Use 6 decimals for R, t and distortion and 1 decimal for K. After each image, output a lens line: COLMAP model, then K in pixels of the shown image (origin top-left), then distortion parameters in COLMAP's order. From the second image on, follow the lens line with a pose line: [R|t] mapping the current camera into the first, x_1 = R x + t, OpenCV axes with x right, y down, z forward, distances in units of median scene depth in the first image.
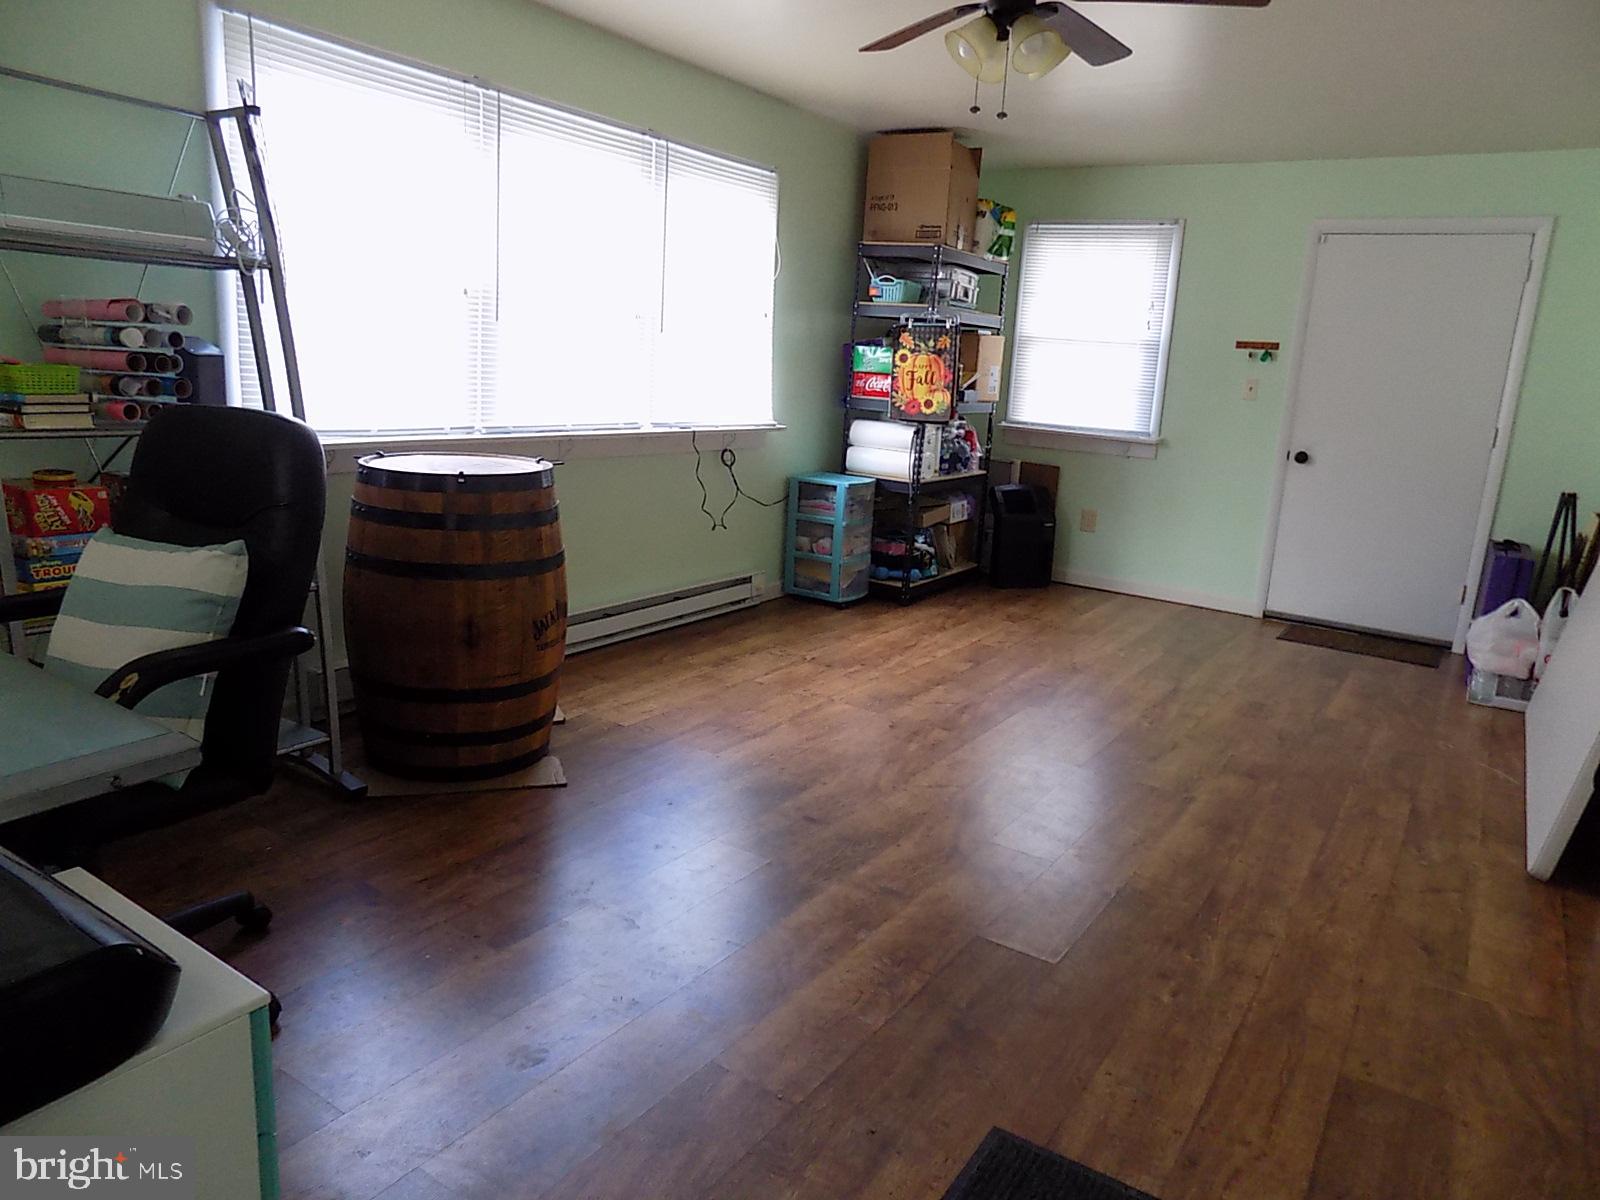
lens RADIAL K [[1082.8, 0, 813.3], [0, 1082.8, 586.6], [0, 0, 1]] dist [-0.079965, 0.086580]
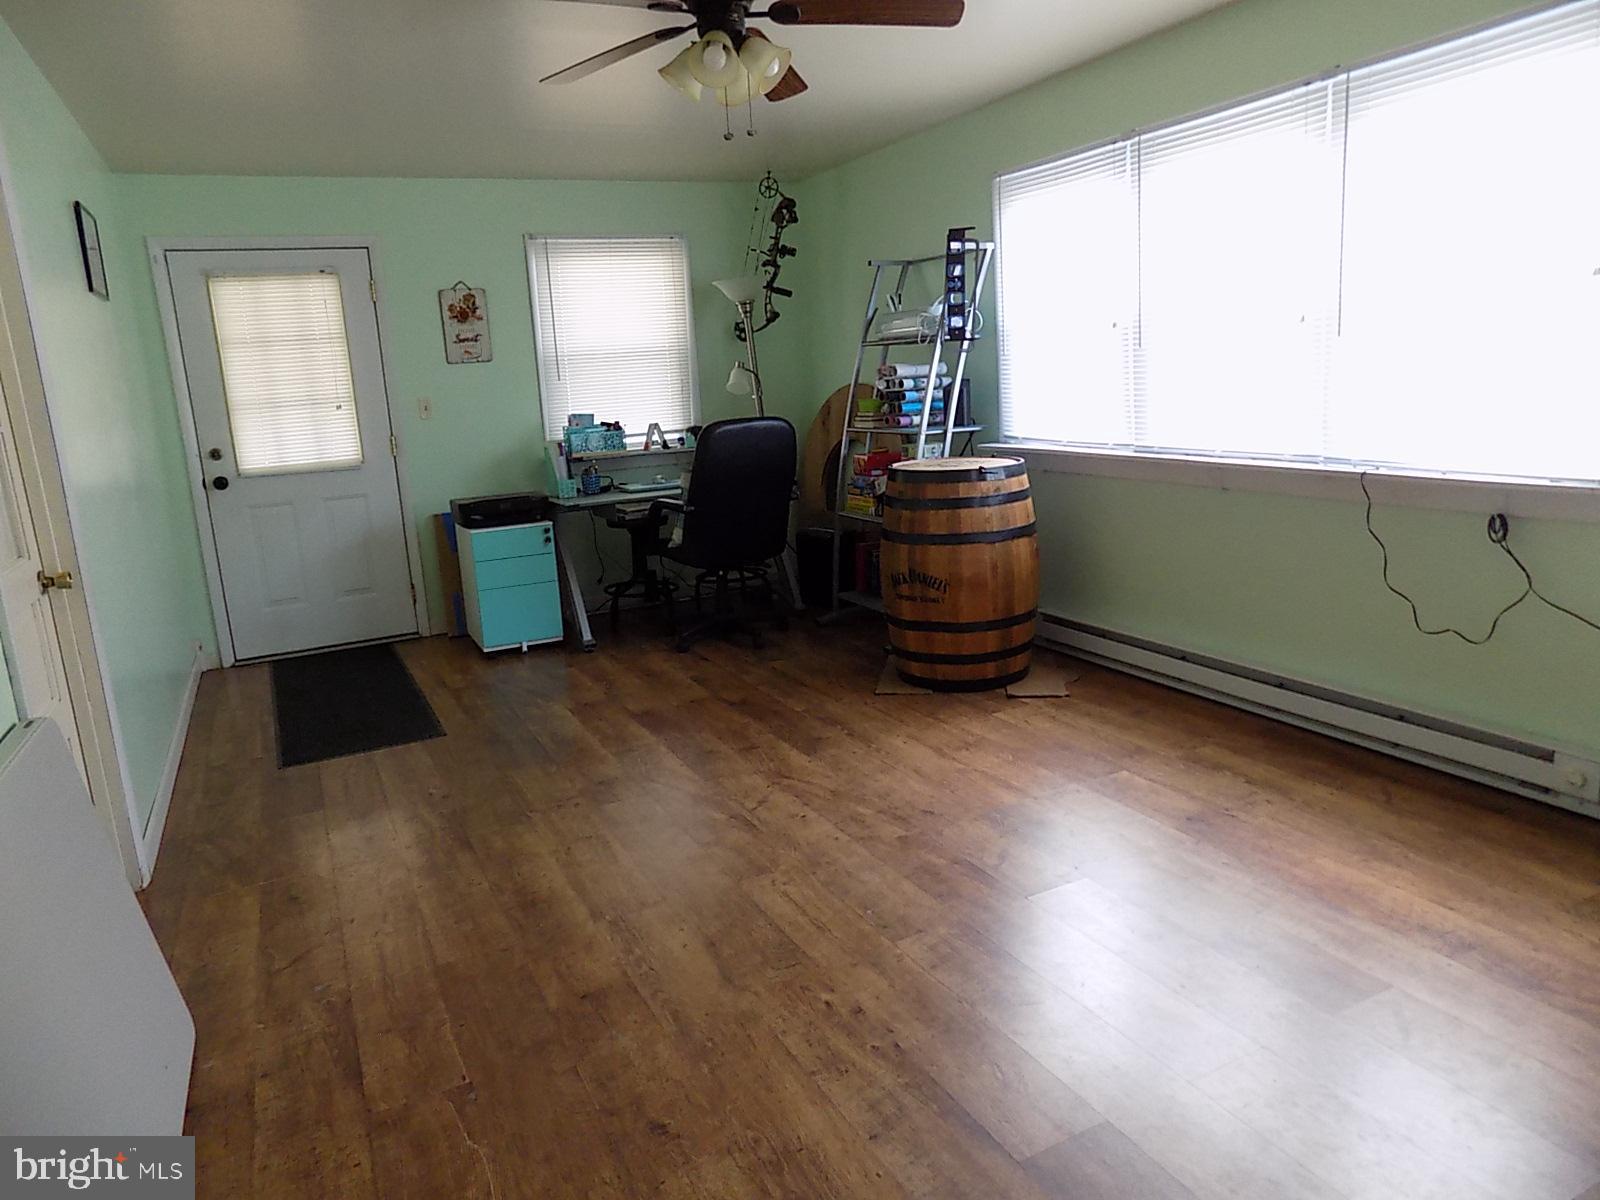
lens RADIAL K [[1082.8, 0, 813.3], [0, 1082.8, 586.6], [0, 0, 1]] dist [-0.079965, 0.086580]
pose [[-0.500762, 0.141017, -0.854021, 0.926177], [-0.151520, 0.957125, 0.246886, -0.265299], [0.852220, 0.253032, -0.457925, 1.444068]]
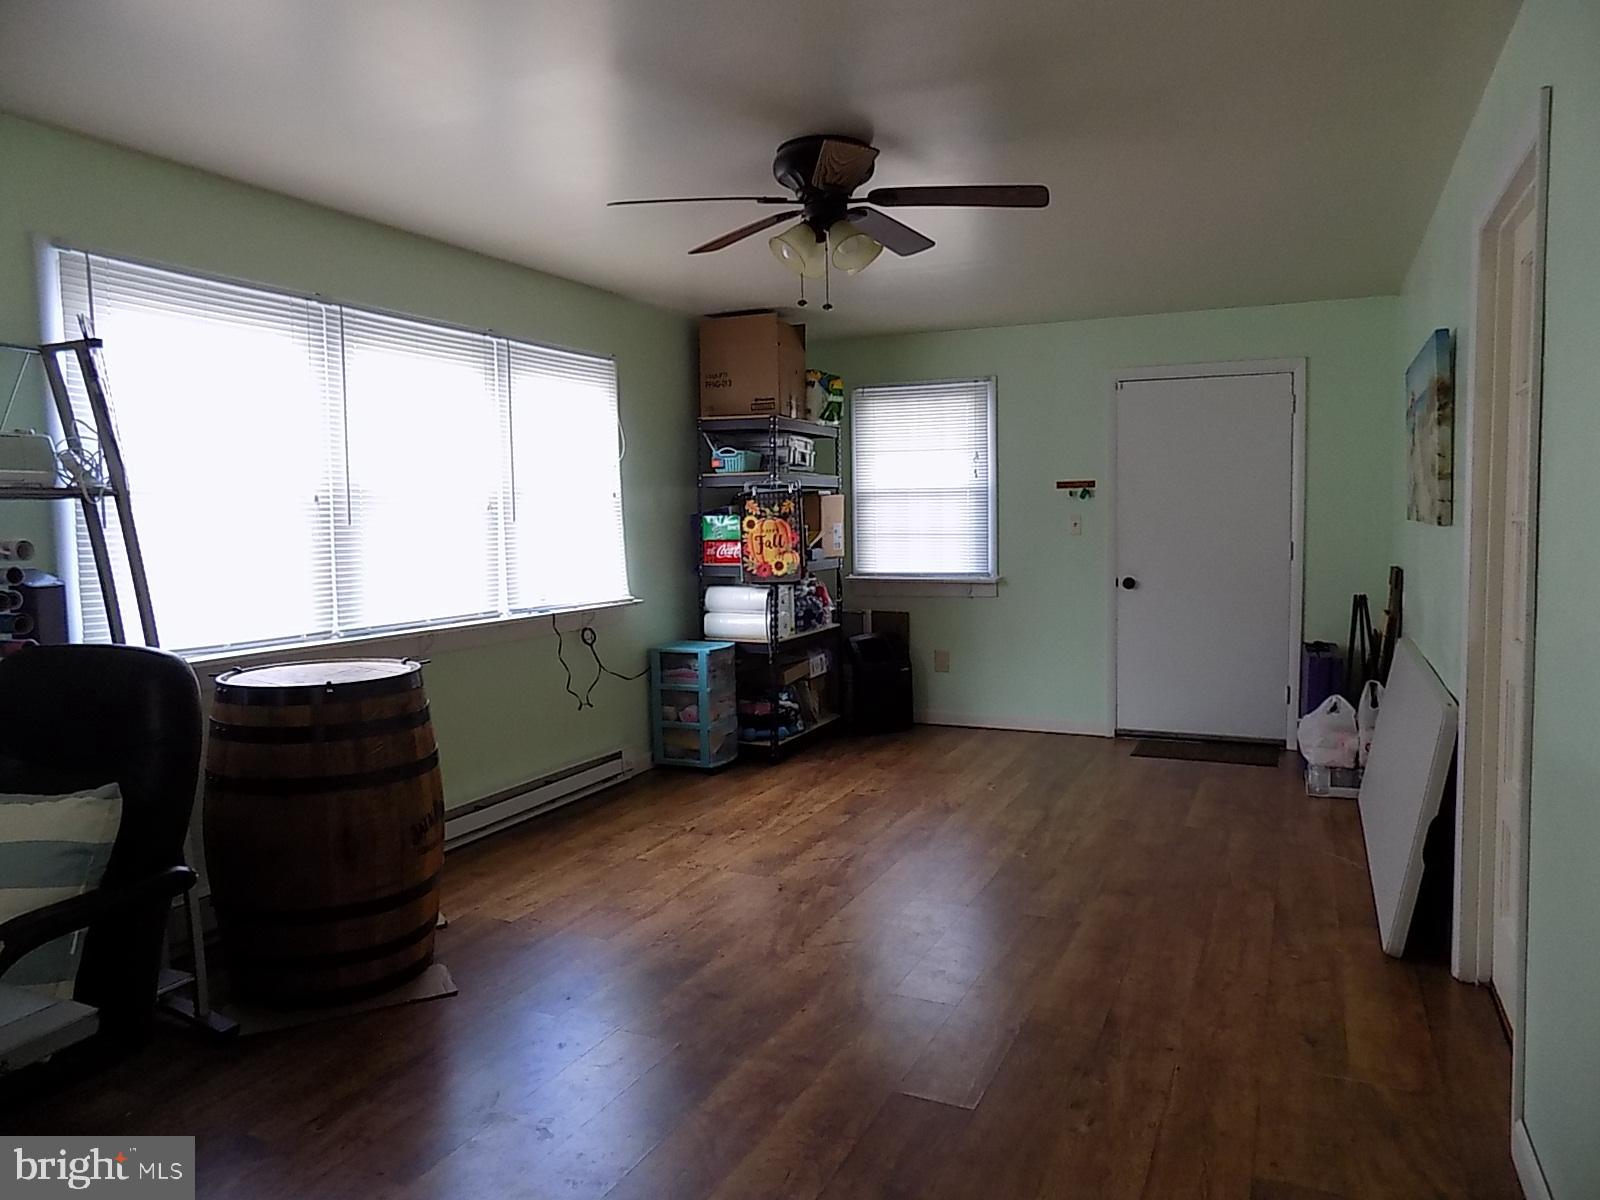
lens RADIAL K [[1082.8, 0, 813.3], [0, 1082.8, 586.6], [0, 0, 1]] dist [-0.079965, 0.086580]
pose [[0.985888, -0.087206, 0.142896, -0.017951], [0.106405, 0.985422, -0.132749, -0.013235], [-0.129237, 0.146081, 0.980795, -0.032677]]
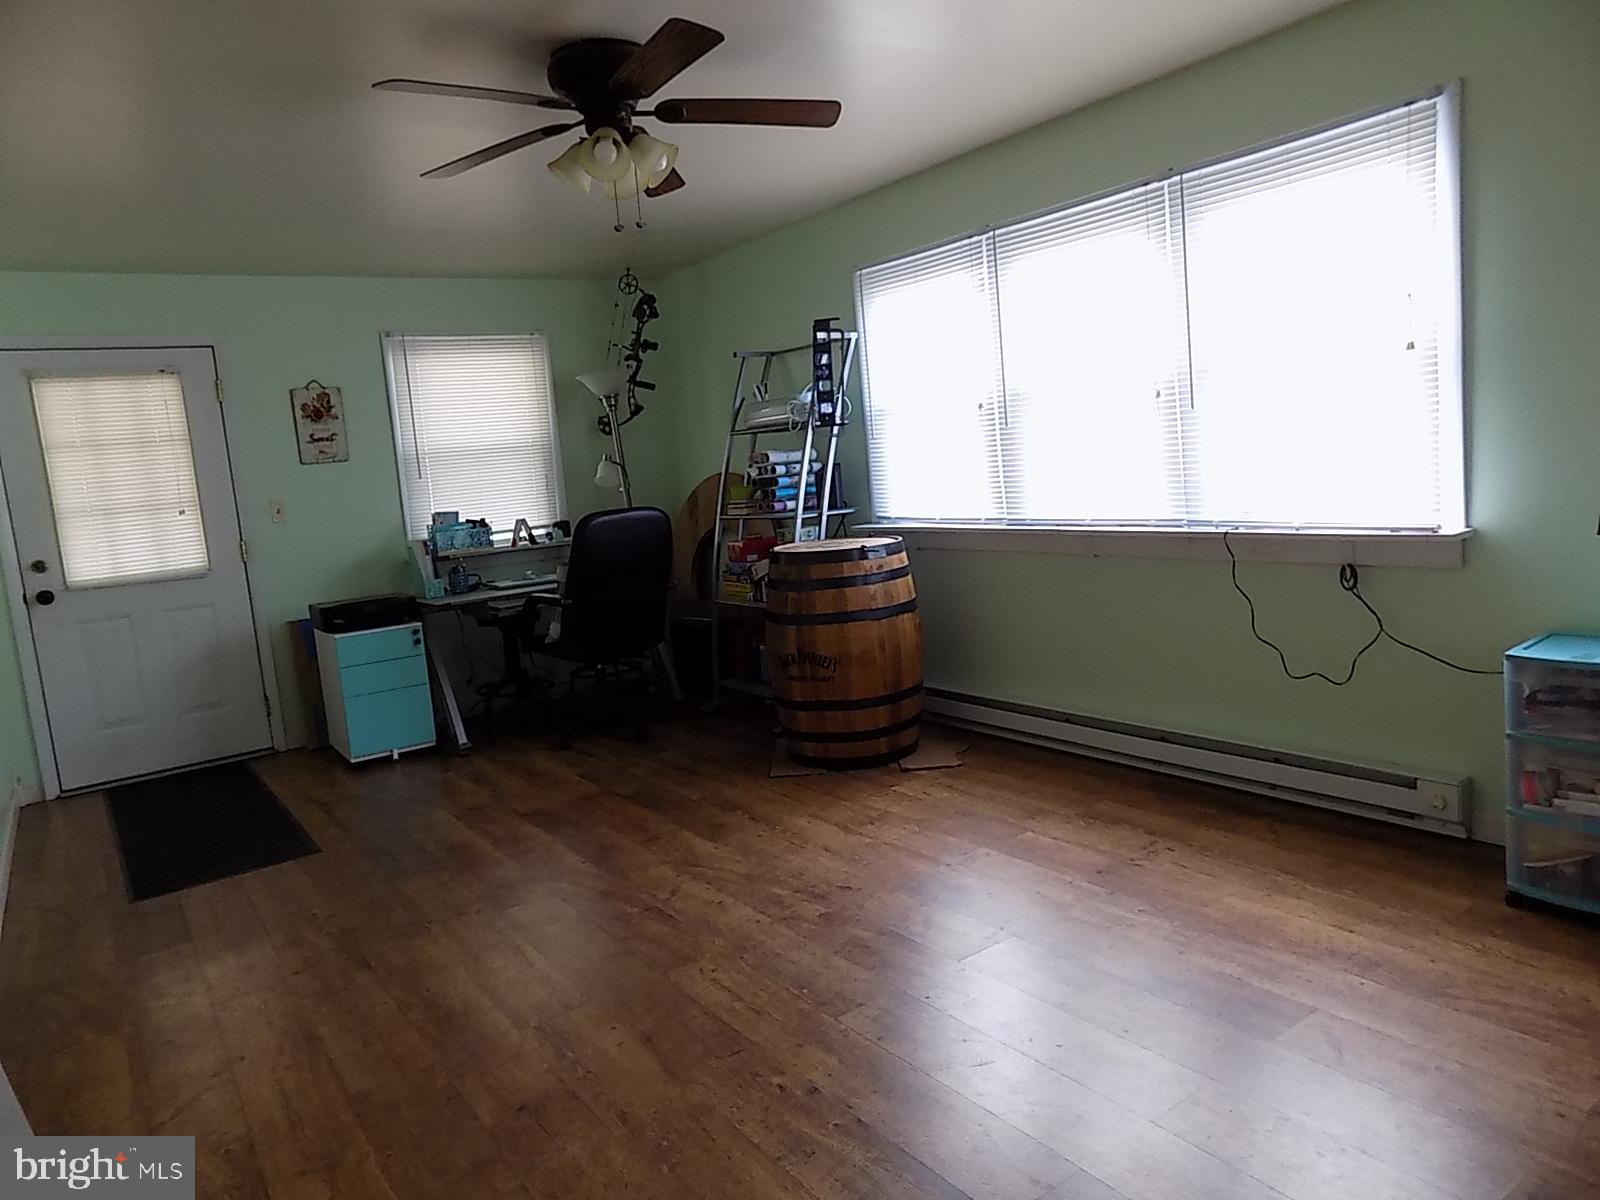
lens RADIAL K [[1082.8, 0, 813.3], [0, 1082.8, 586.6], [0, 0, 1]] dist [-0.079965, 0.086580]
pose [[-0.366045, 0.085184, -0.926690, 0.956297], [-0.129646, 0.981423, 0.141426, -0.245037], [0.921522, 0.171910, -0.348201, 1.402748]]
